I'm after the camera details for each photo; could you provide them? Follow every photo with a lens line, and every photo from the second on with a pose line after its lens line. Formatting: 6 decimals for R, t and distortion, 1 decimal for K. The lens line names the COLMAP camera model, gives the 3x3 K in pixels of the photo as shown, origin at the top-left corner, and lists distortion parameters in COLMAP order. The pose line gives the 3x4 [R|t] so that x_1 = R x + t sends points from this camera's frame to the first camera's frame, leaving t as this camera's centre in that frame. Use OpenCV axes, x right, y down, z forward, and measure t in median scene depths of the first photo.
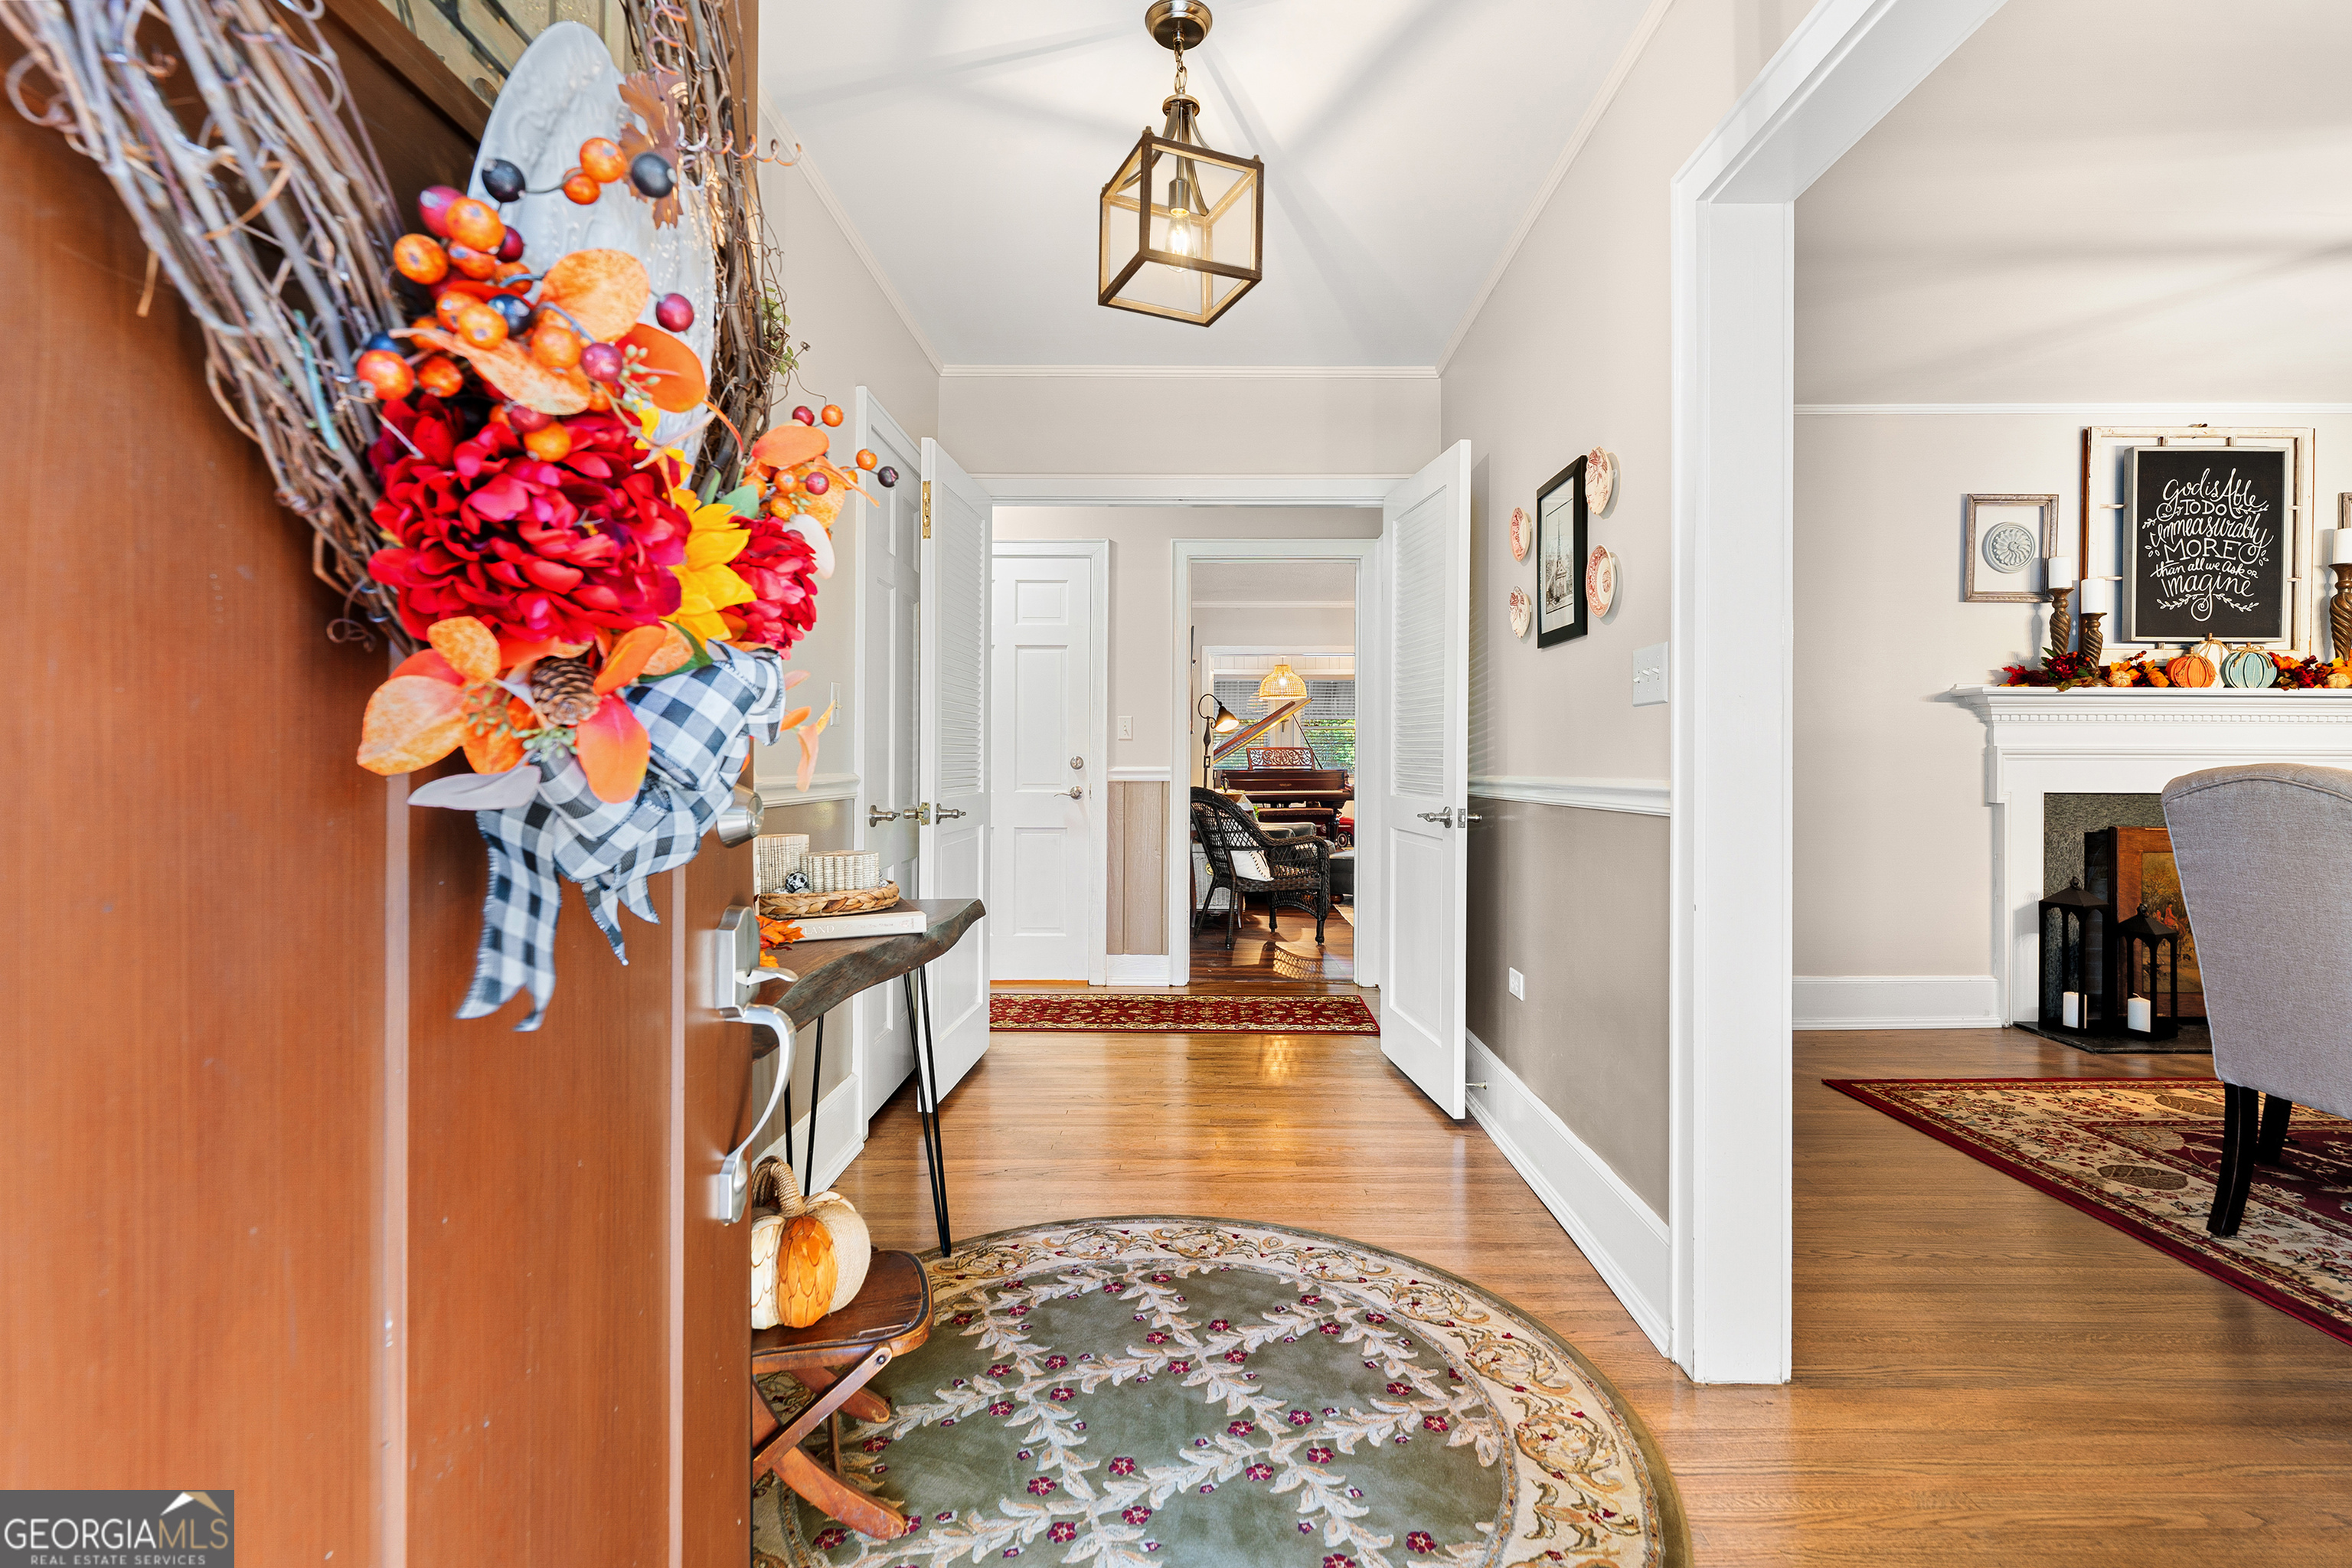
lens RADIAL K [[1100.8, 0, 1181.0], [0, 1100.8, 778.7], [0, 0, 1]] dist [-0.009519, 0.002230]
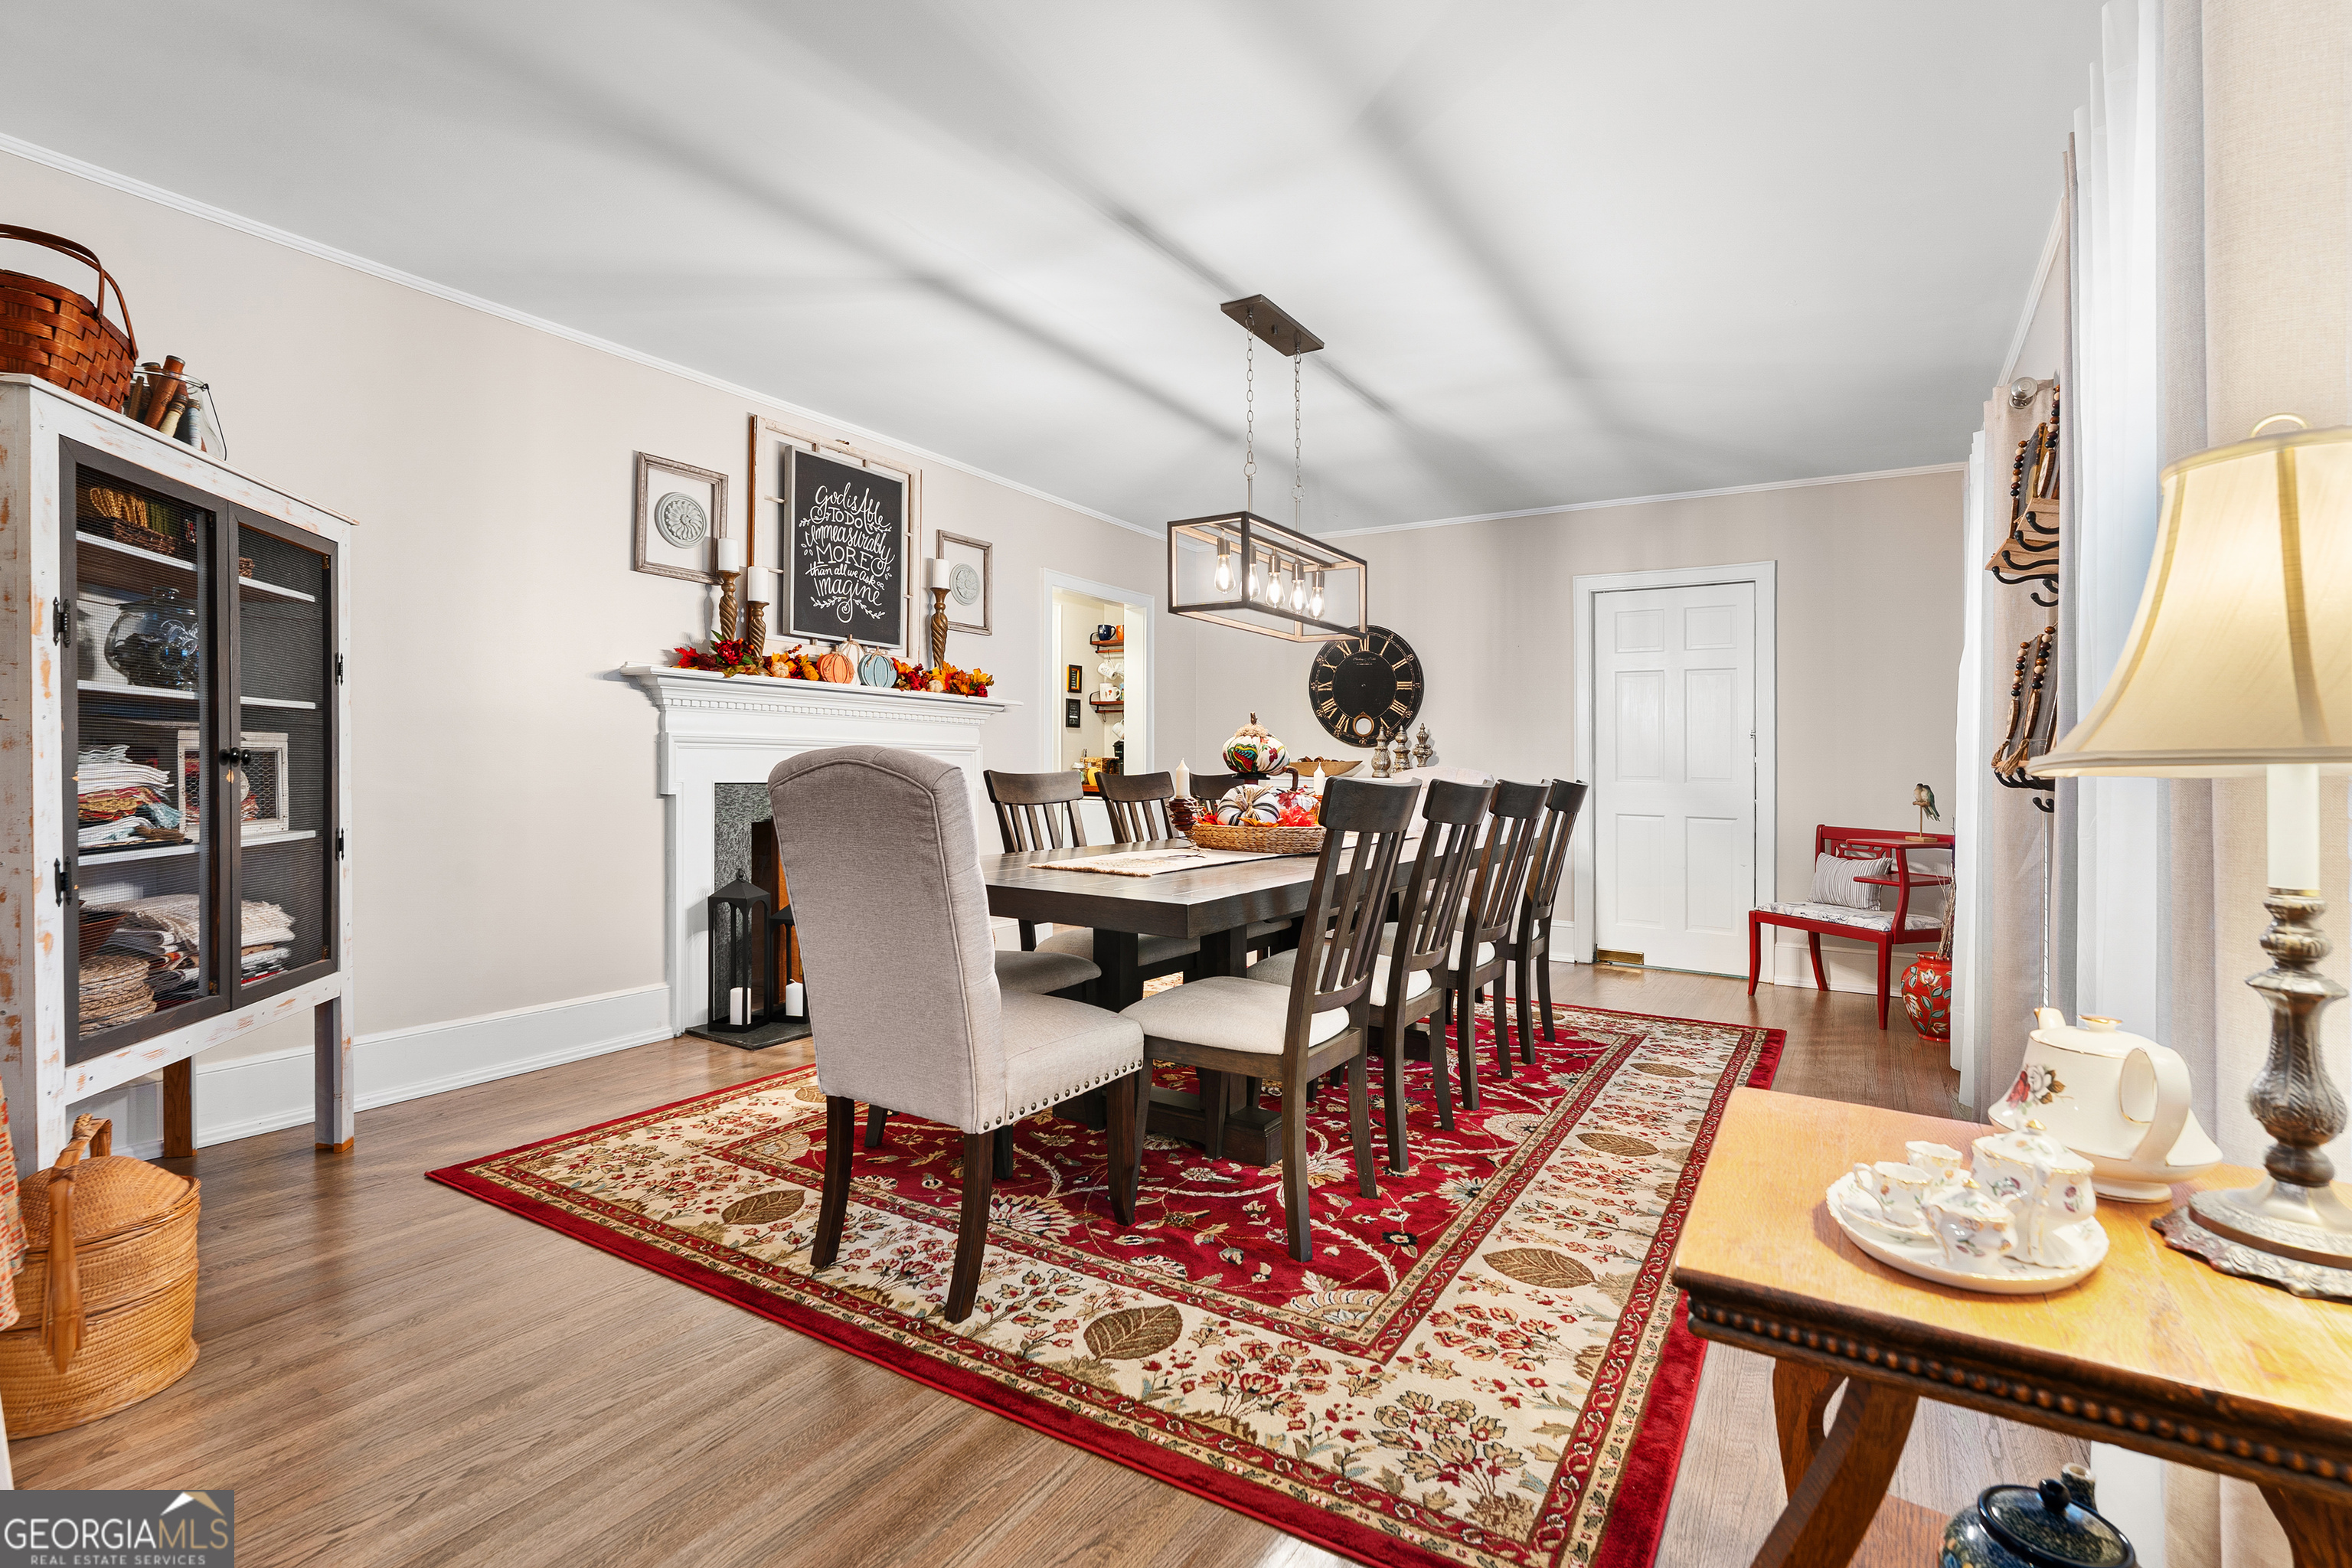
lens RADIAL K [[1100.8, 0, 1177.4], [0, 1100.8, 777.8], [0, 0, 1]] dist [-0.009519, 0.002230]
pose [[0.528027, -0.004168, 0.849217, 0.188847], [0.001983, 0.999991, 0.003675, 0.005669], [-0.849225, -0.000256, 0.528031, 0.151332]]
